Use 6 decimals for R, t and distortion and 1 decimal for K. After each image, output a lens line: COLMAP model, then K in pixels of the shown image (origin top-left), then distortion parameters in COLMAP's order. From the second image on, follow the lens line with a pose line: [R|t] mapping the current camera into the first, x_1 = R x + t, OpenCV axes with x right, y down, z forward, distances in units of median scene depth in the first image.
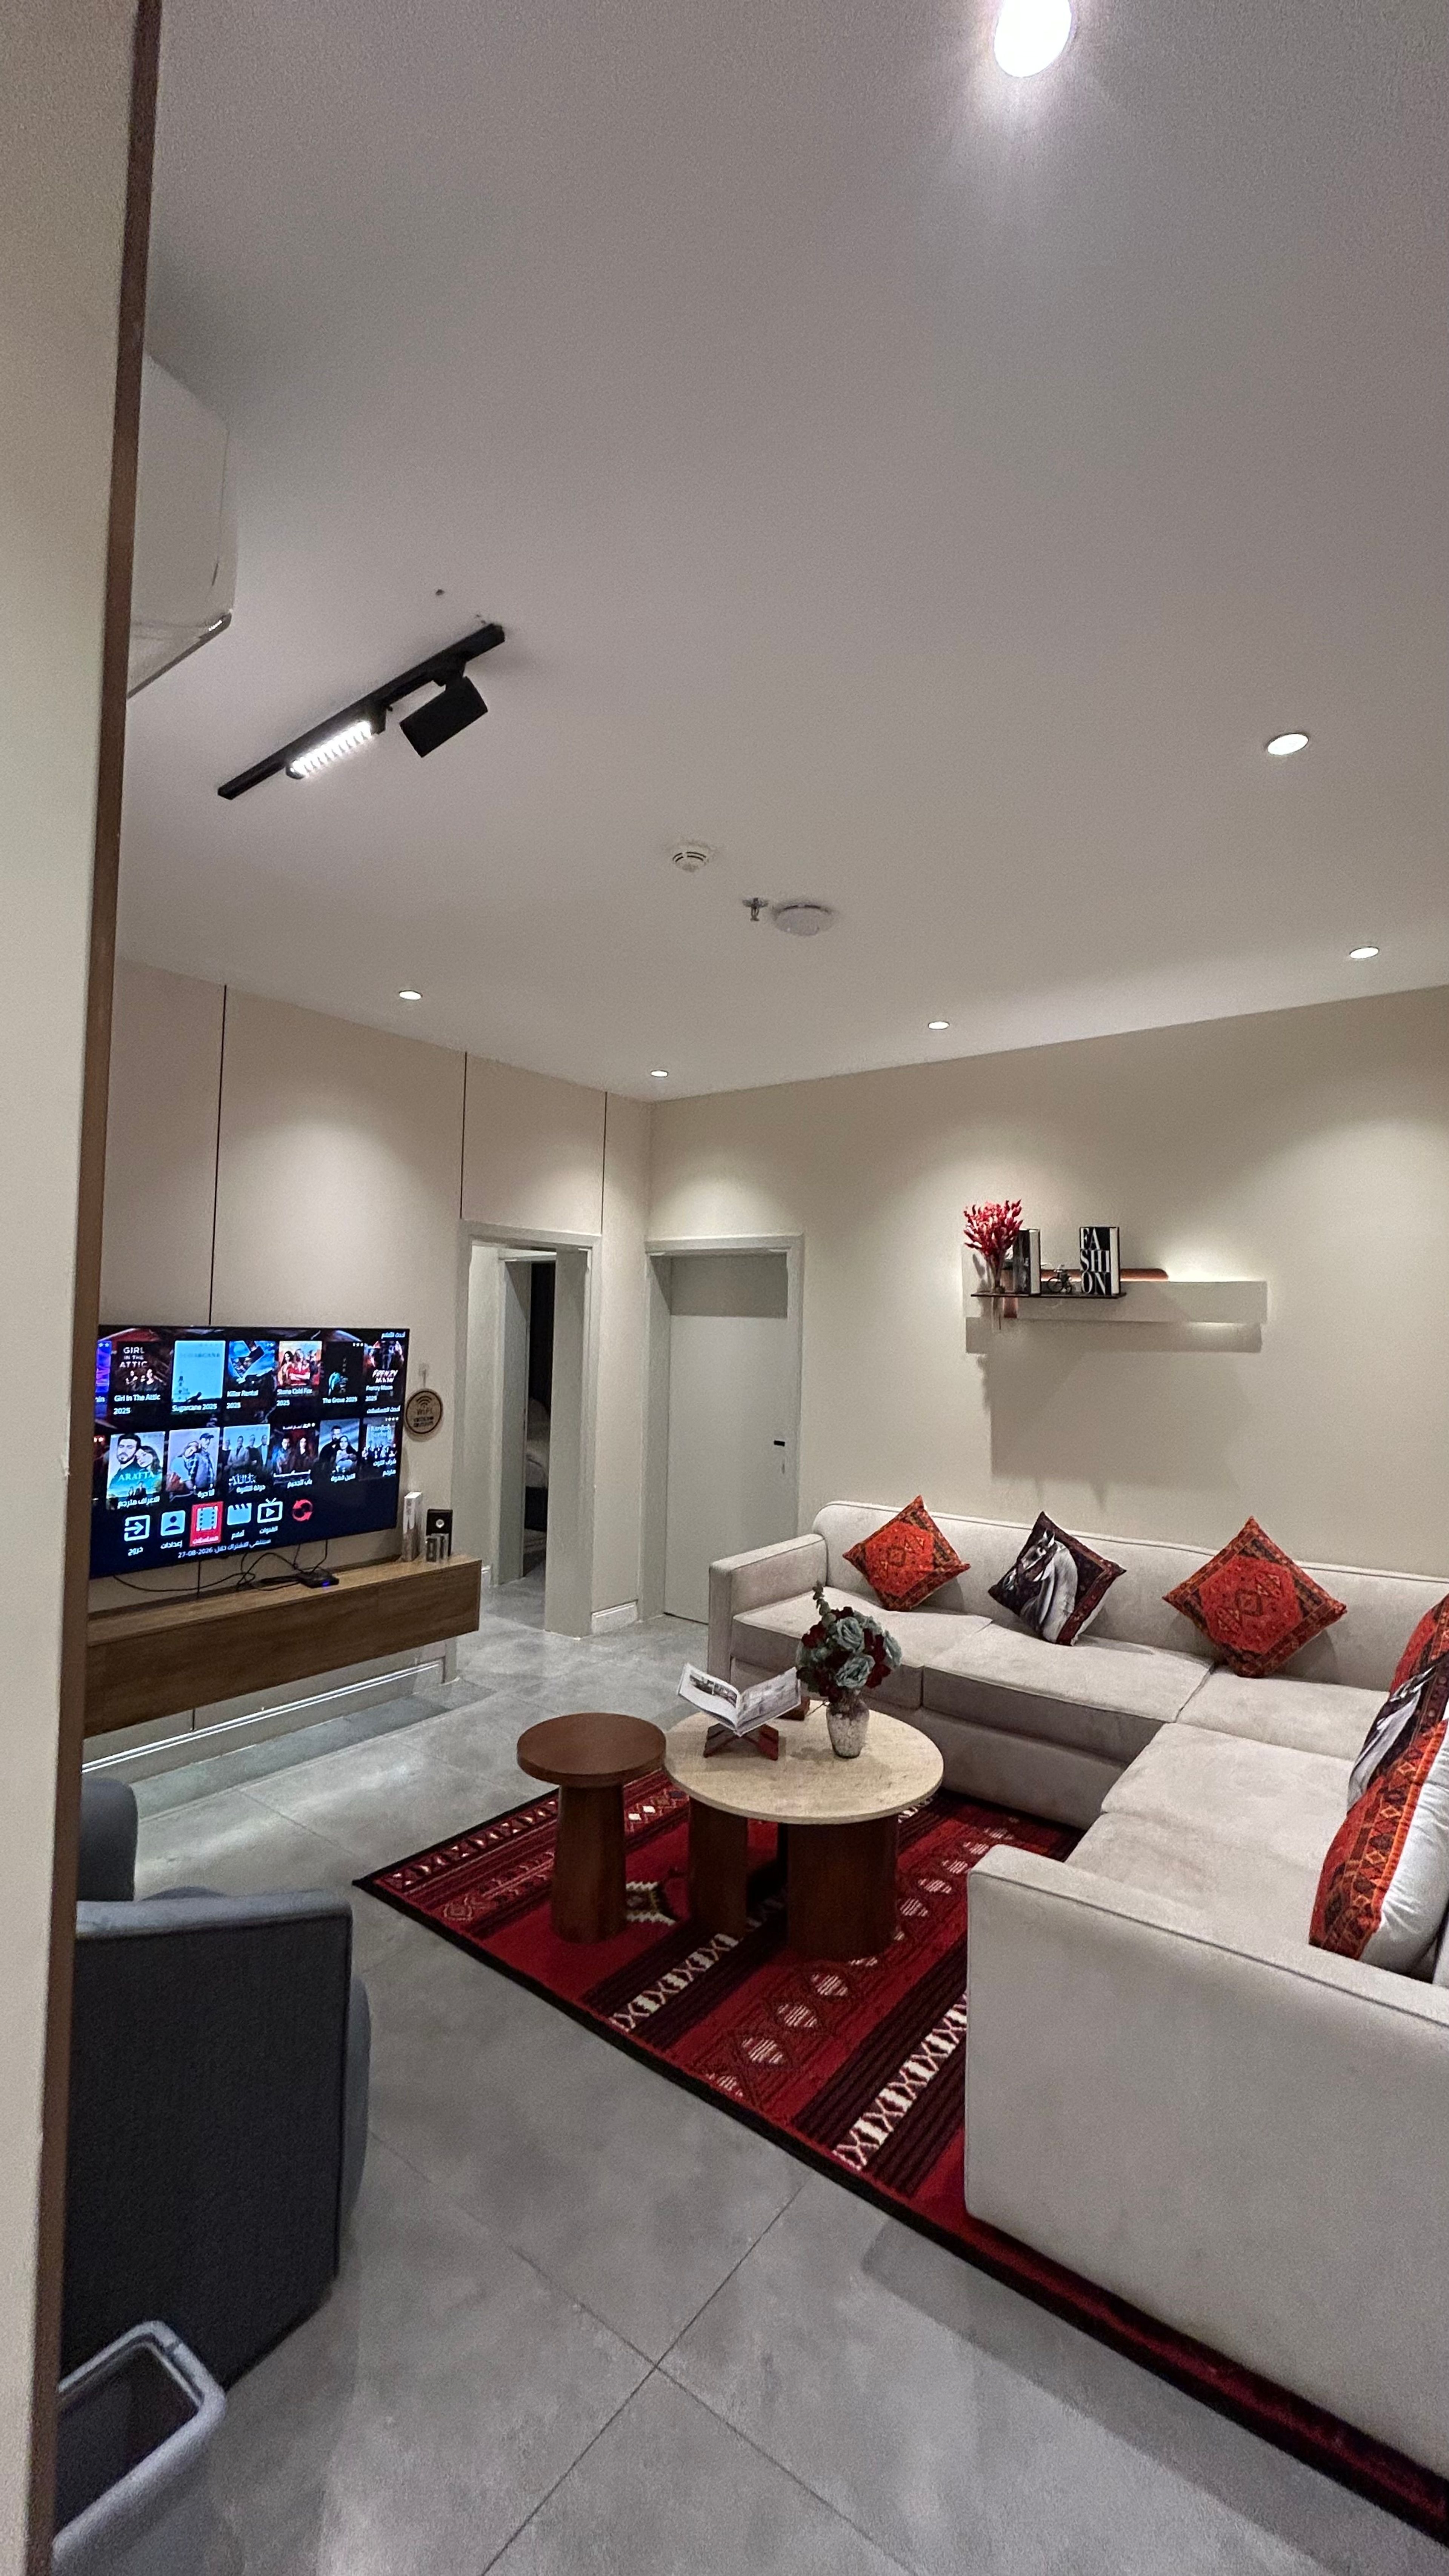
lens RADIAL K [[1045.6, 0, 719.4], [0, 1045.6, 1284.6], [0, 0, 1]] dist [-0.006248, 0.005693]
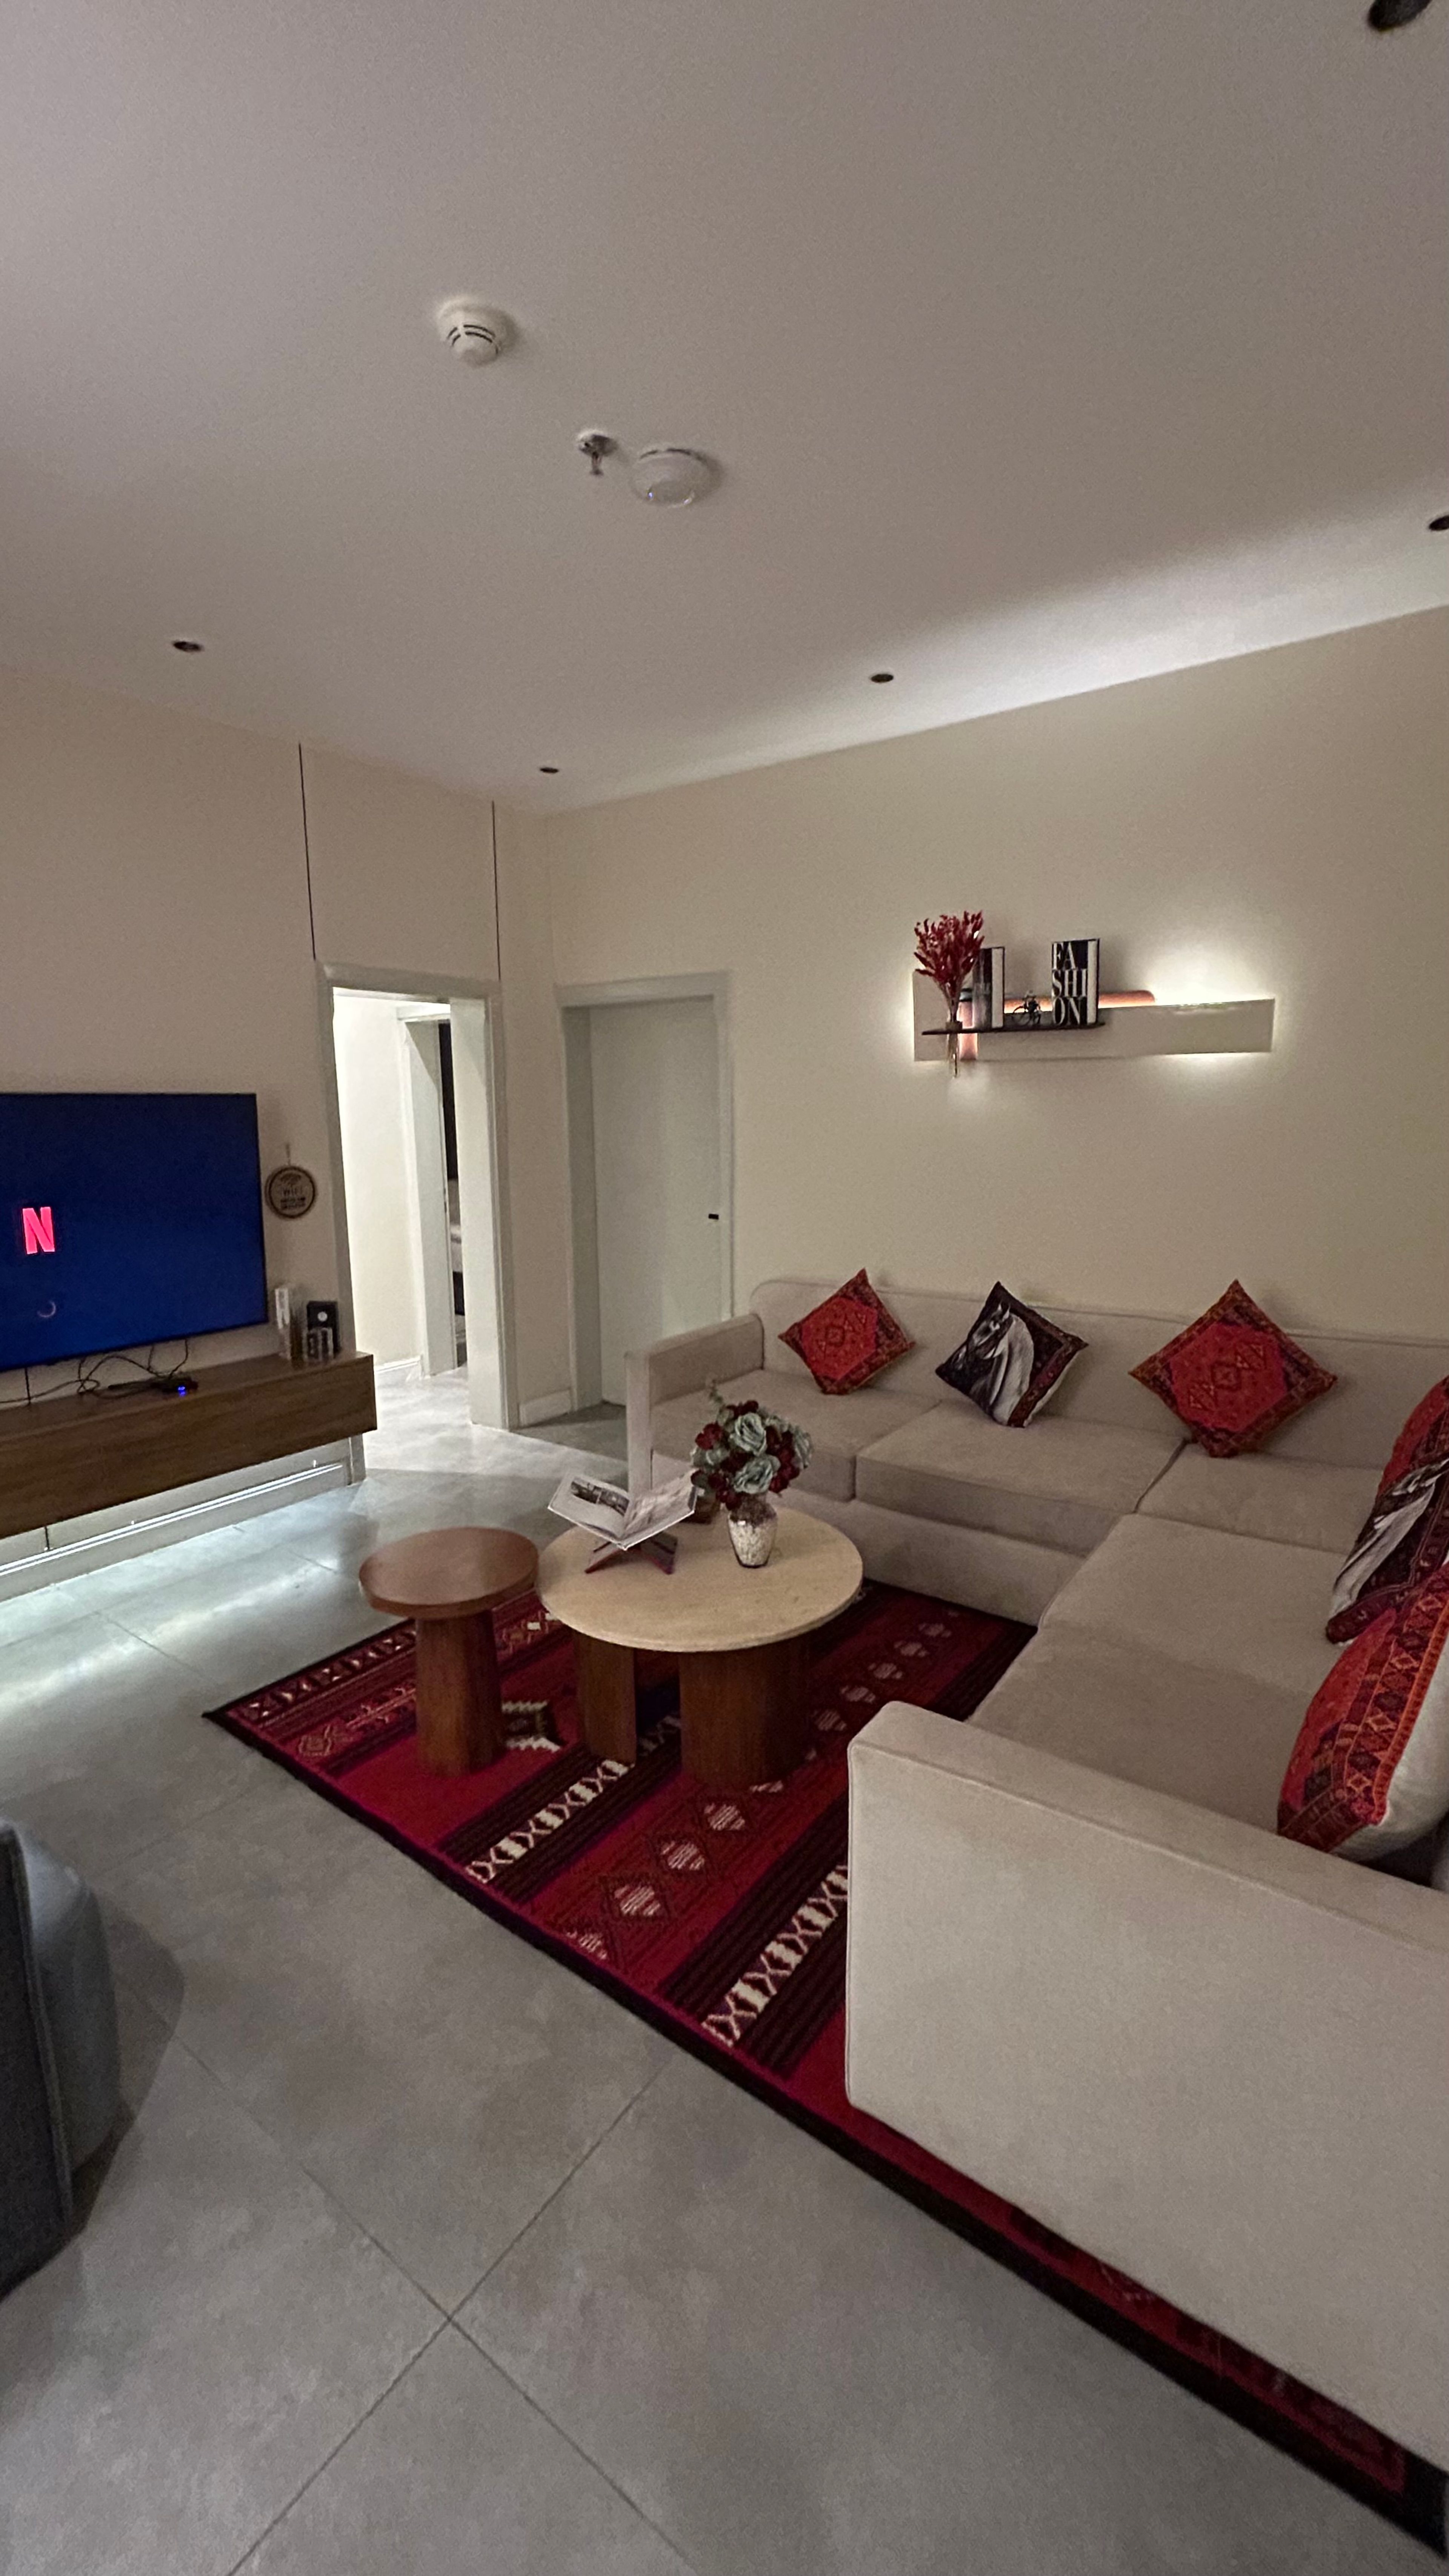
lens RADIAL K [[1045.6, 0, 719.4], [0, 1045.6, 1284.6], [0, 0, 1]] dist [-0.006248, 0.005693]
pose [[0.999428, -0.032770, 0.008326, 0.095186], [0.030339, 0.977884, 0.206935, 0.044118], [-0.014923, -0.206564, 0.978319, 0.203295]]
